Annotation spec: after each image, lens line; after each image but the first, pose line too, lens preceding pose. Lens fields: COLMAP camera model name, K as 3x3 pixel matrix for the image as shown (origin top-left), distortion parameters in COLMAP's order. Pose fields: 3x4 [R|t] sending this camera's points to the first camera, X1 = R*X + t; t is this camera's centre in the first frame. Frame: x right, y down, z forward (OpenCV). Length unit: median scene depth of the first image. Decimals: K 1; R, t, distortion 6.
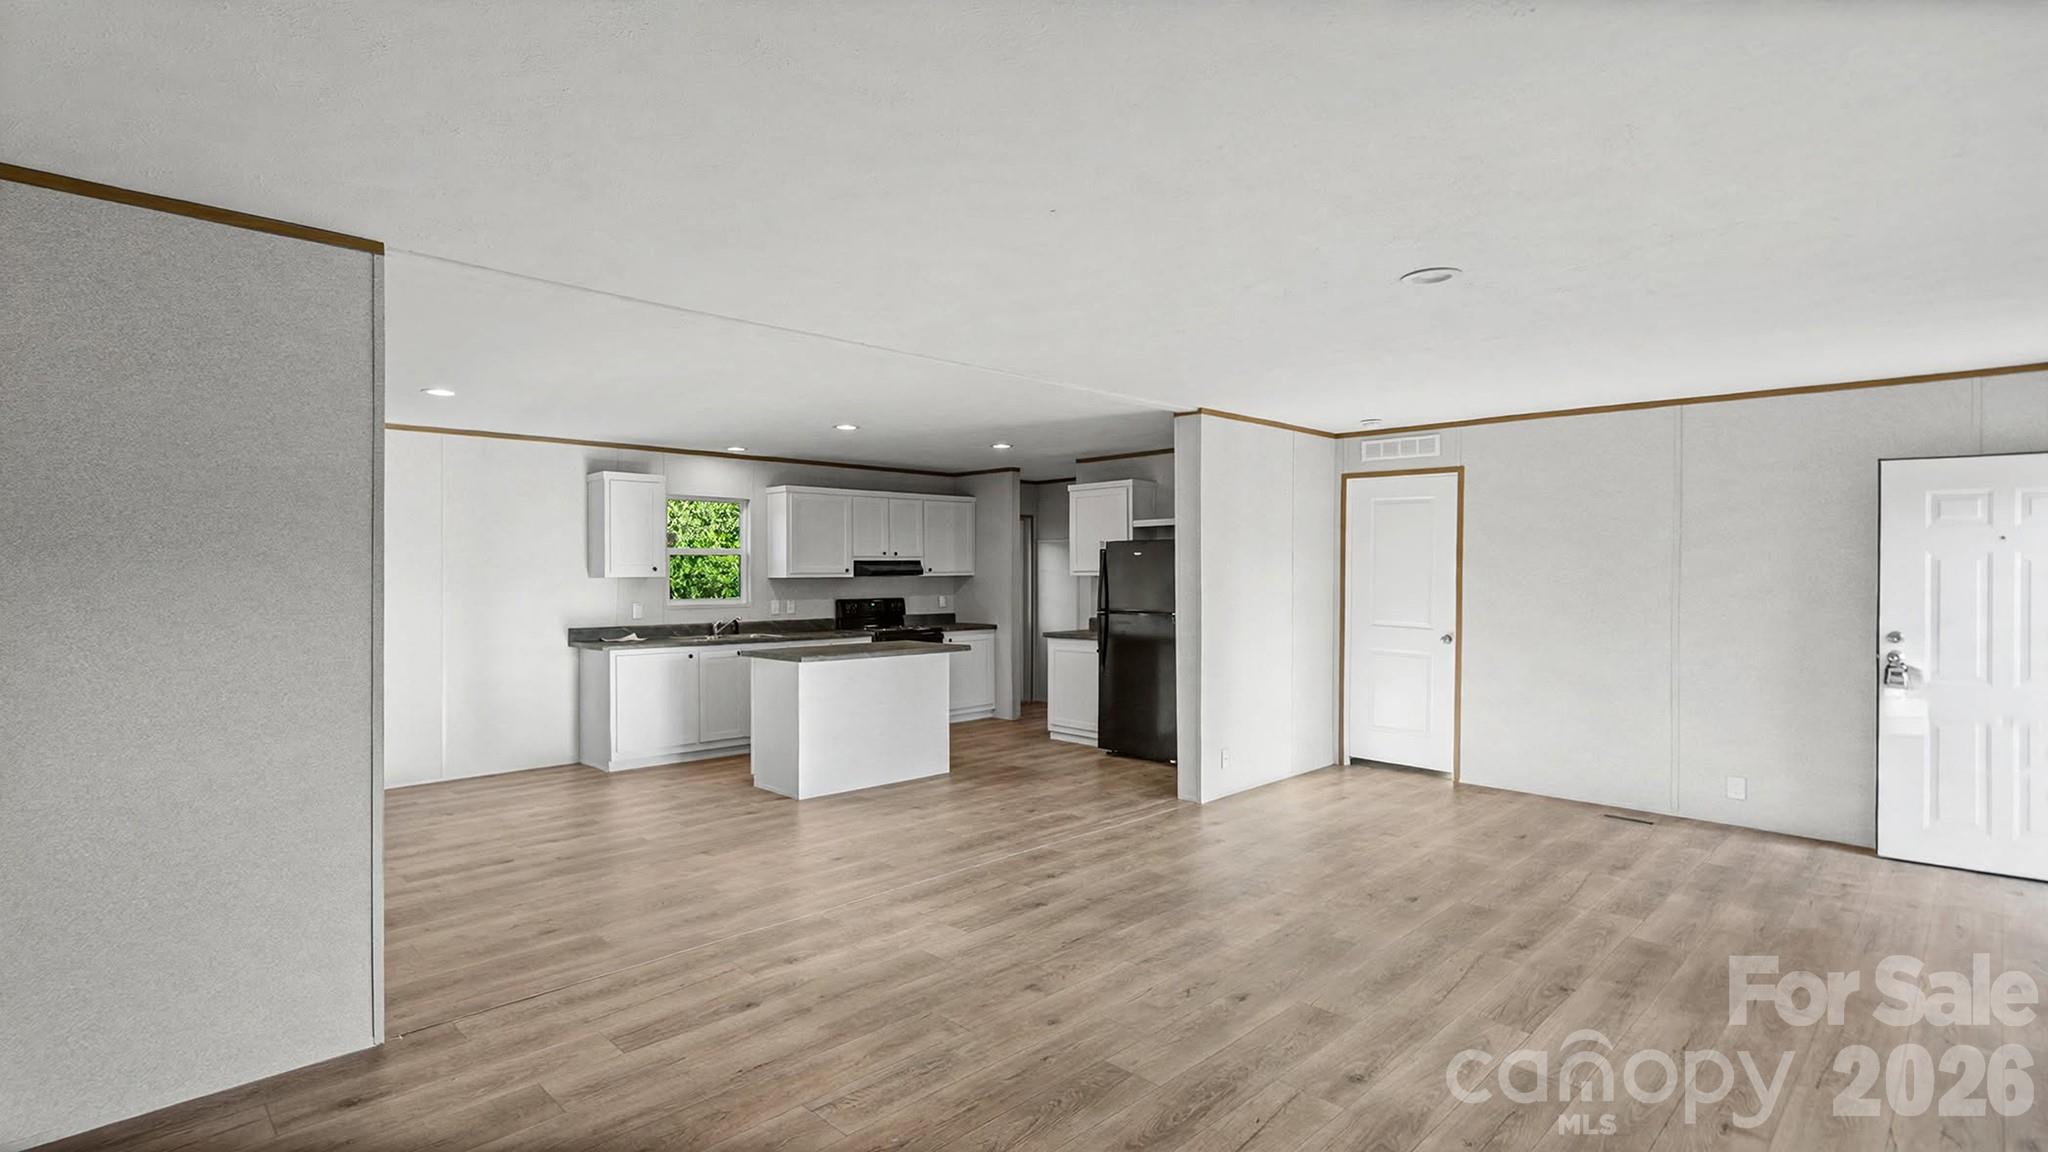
lens RADIAL K [[974.2, 0, 1004.0], [0, 974.2, 572.1], [0, 0, 1]] dist [0.001006, 0.000368]
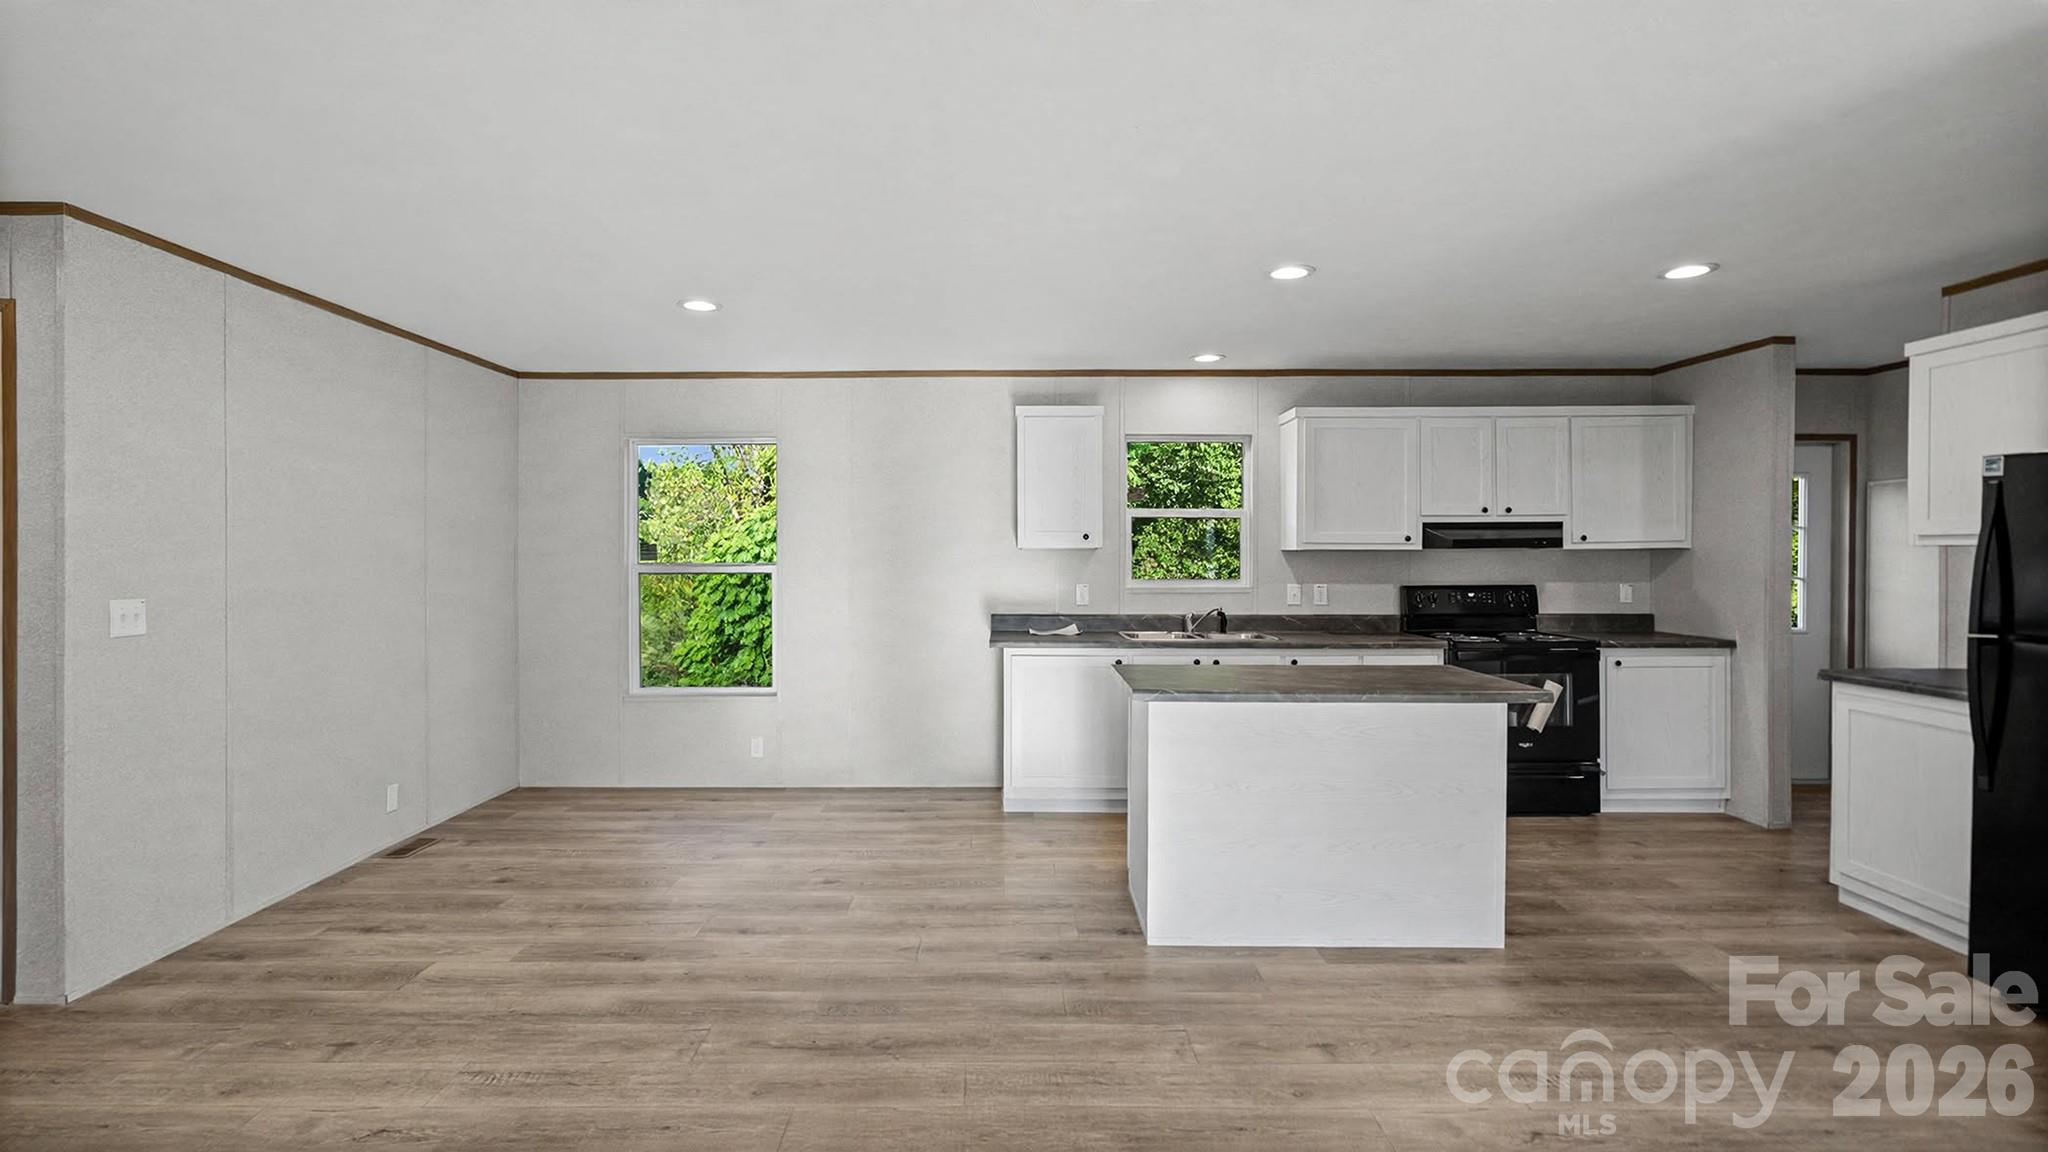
lens RADIAL K [[944.5, 0, 1015.0], [0, 944.5, 556.0], [0, 0, 1]] dist [0.014187, -0.000036]
pose [[0.720044, 0.006151, -0.693901, 0.080252], [-0.001702, 0.999973, 0.007098, 0.005577], [0.693927, -0.003929, 0.720035, 0.411223]]
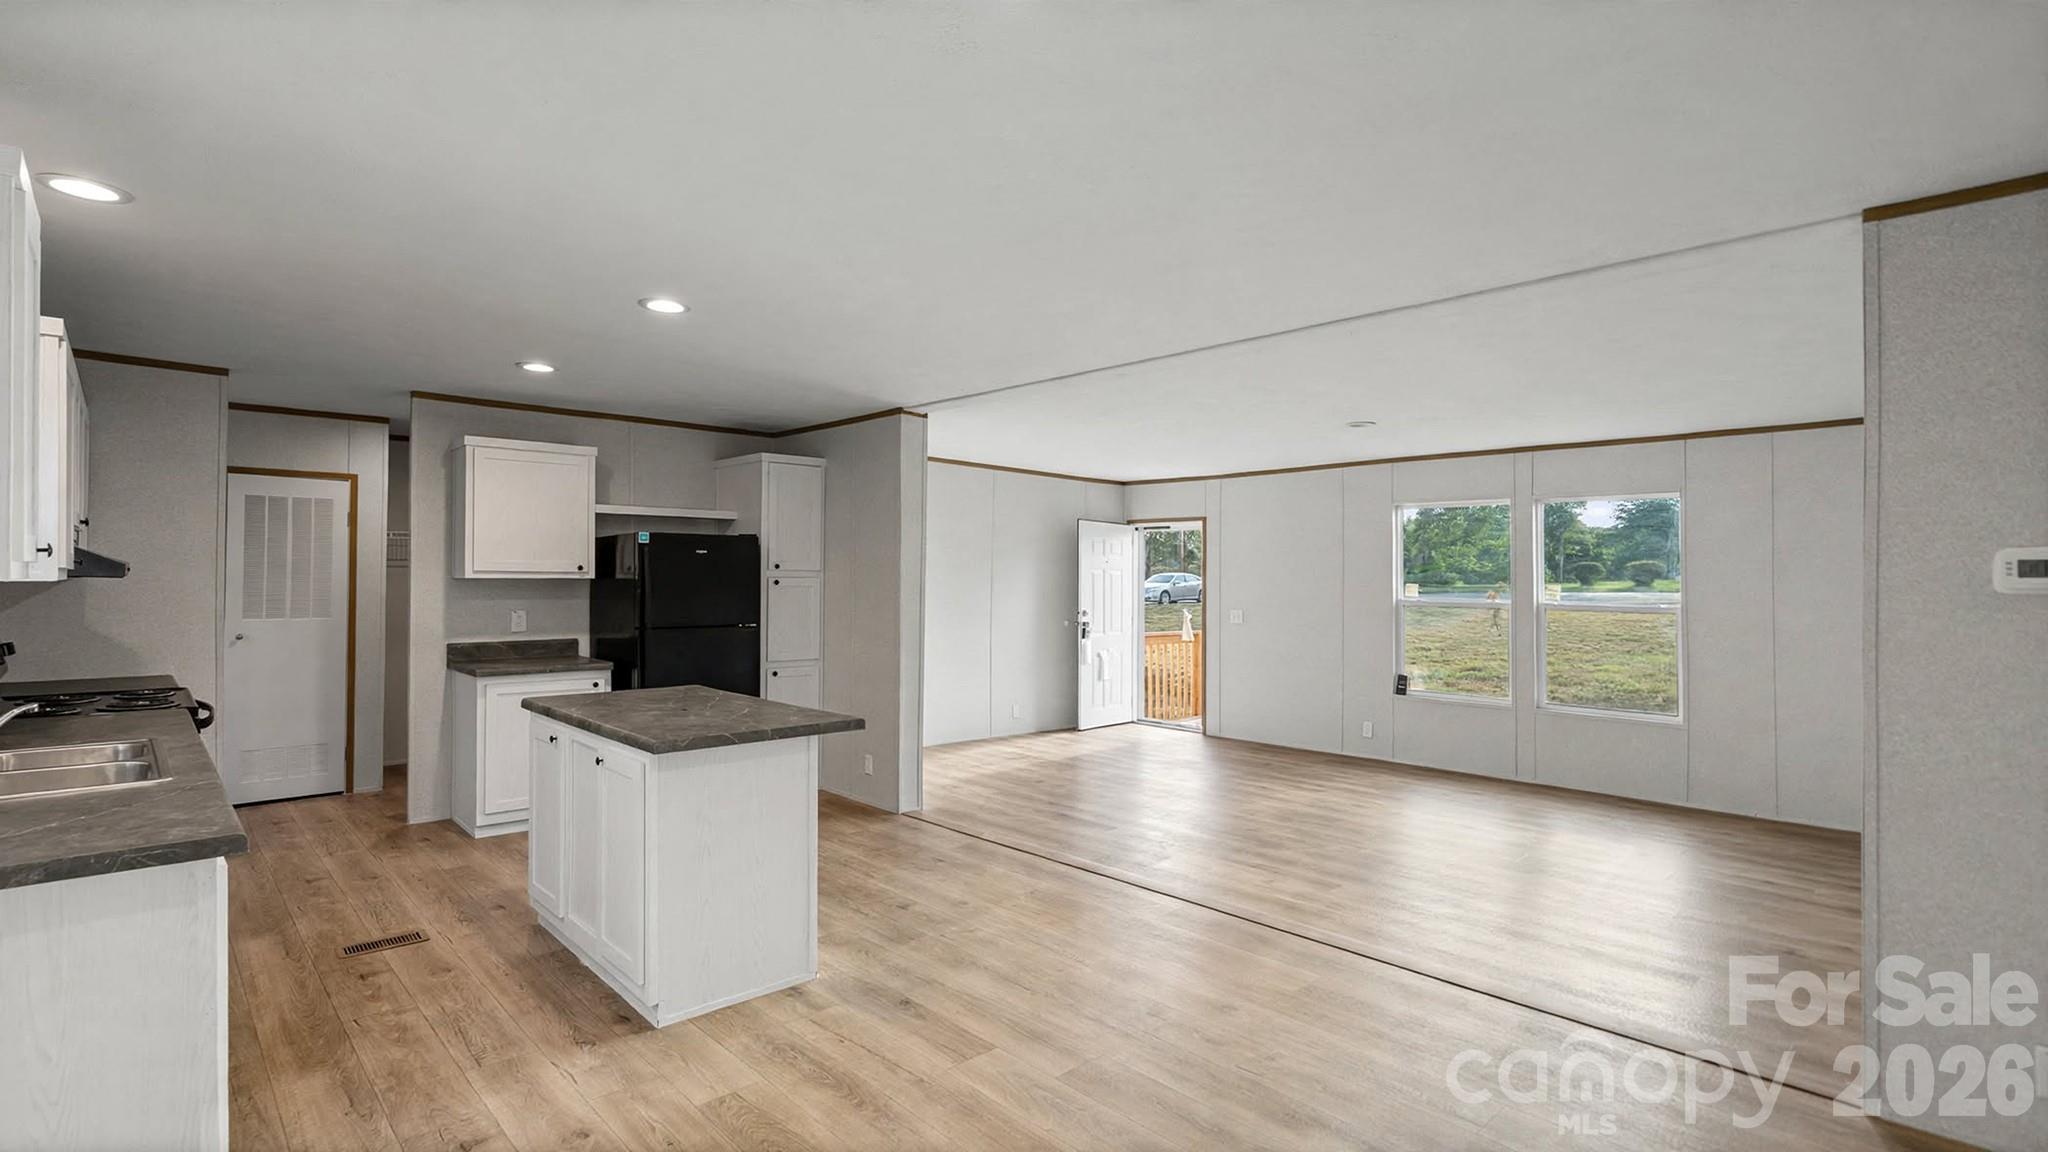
lens RADIAL K [[954.5, 0, 1024.0], [0, 954.5, 576.0], [0, 0, 1]] dist [-0.001598, 0.000701]
pose [[0.010267, 0.005113, 0.999934, -0.562420], [-0.008662, 0.999950, -0.005024, 0.002156], [-0.999910, -0.008610, 0.010310, 0.645976]]
